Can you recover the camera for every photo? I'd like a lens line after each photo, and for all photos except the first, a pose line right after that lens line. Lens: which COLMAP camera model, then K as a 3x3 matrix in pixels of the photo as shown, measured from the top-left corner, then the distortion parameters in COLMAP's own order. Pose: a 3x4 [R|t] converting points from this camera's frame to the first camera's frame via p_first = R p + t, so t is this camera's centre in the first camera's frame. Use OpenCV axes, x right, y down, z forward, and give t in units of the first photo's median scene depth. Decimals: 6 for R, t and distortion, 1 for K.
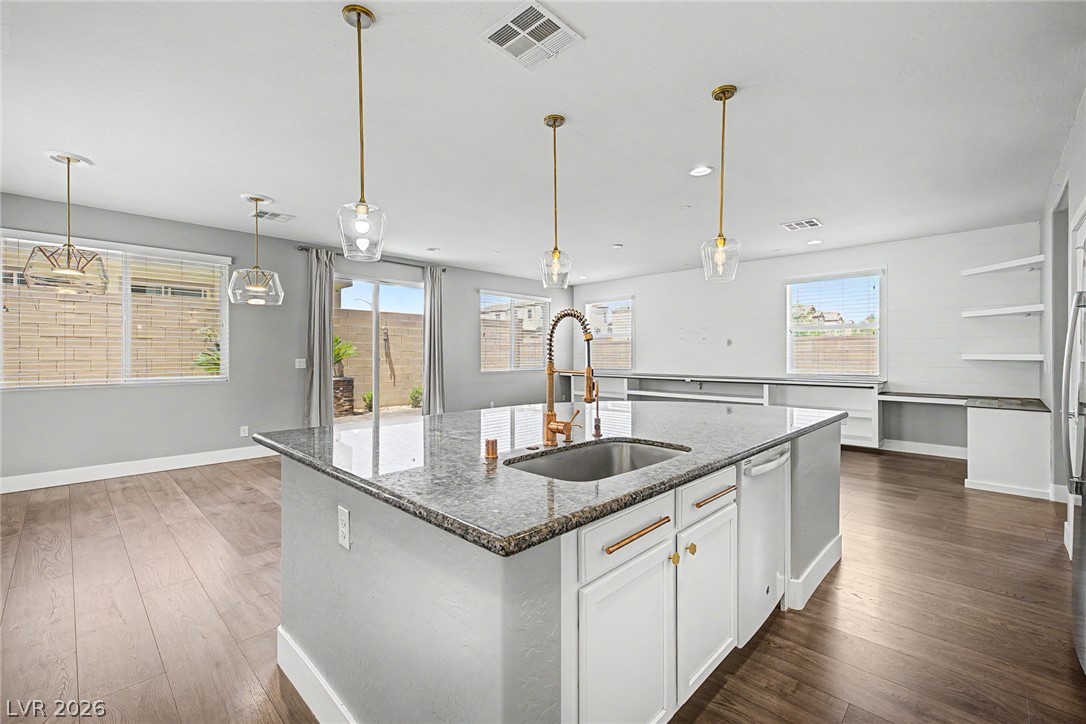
lens RADIAL K [[461.8, 0, 543.0], [0, 461.8, 362.0], [0, 0, 1]] dist [0.001215, 0.000098]
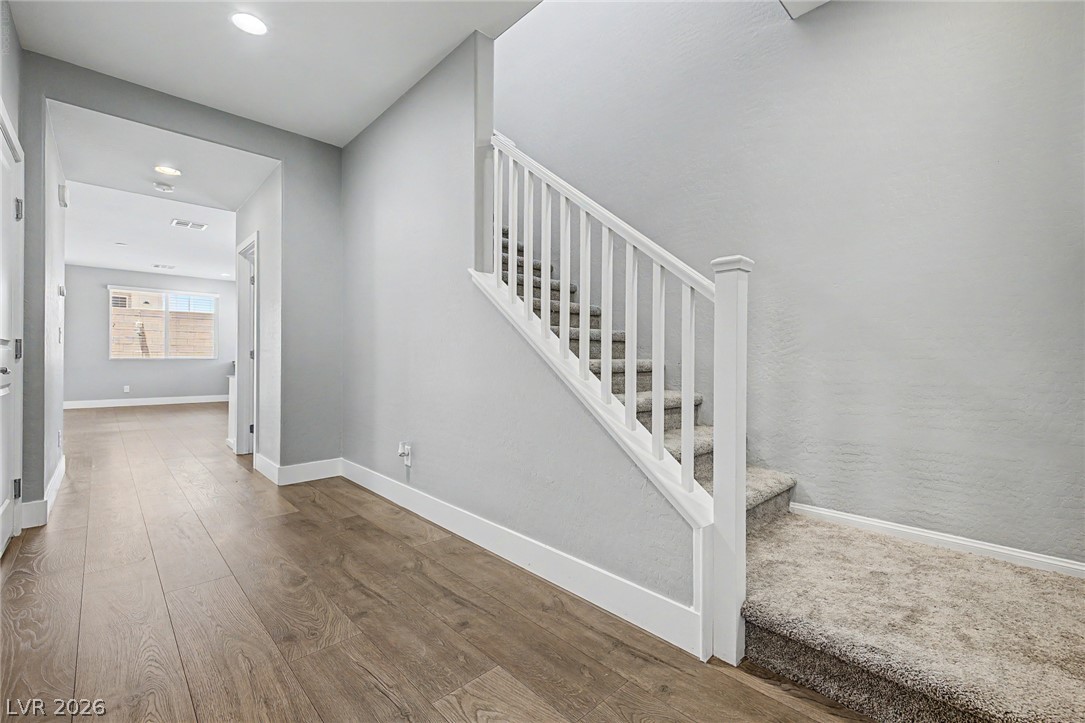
lens RADIAL K [[461.4, 0, 542.5], [0, 461.4, 361.5], [0, 0, 1]] dist [0.001215, 0.000098]
pose [[0.999153, 0.009765, -0.039970, 1.177777], [-0.009669, 0.999950, 0.002593, 0.020120], [0.039994, -0.002204, 0.999198, -0.112473]]
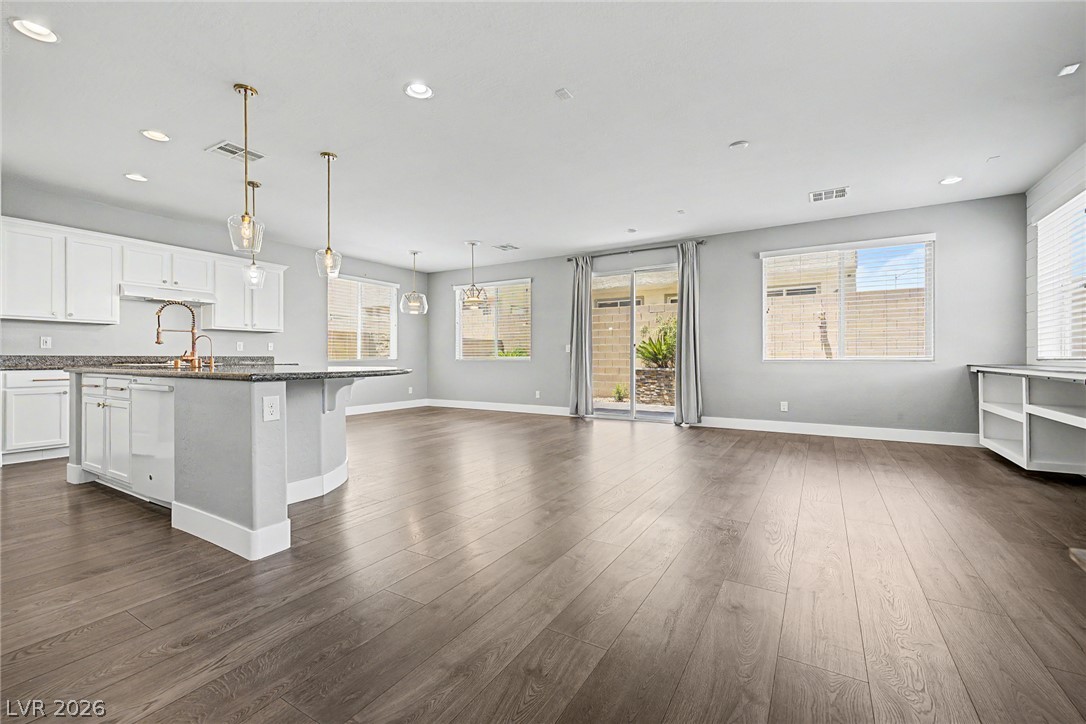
lens RADIAL K [[461.8, 0, 543.0], [0, 461.8, 362.0], [0, 0, 1]] dist [0.001215, 0.000098]
pose [[0.219701, 0.015757, -0.975440, 0.640166], [-0.005071, 0.999874, 0.015010, 0.015839], [0.975554, 0.001649, 0.219753, 0.585380]]
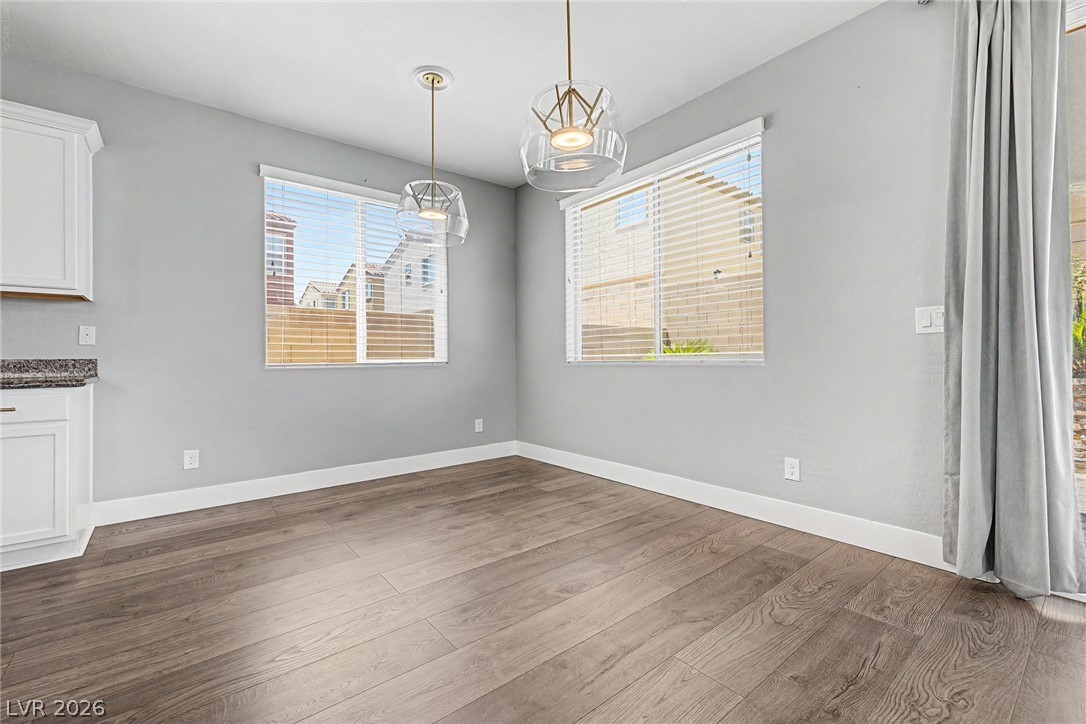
lens RADIAL K [[461.8, 0, 543.0], [0, 461.8, 362.0], [0, 0, 1]] dist [0.001215, 0.000098]
pose [[-0.125067, 0.015827, -0.992022, -0.125468], [0.006076, 0.999866, 0.015187, 0.020968], [0.992130, -0.004128, -0.125147, 0.680004]]
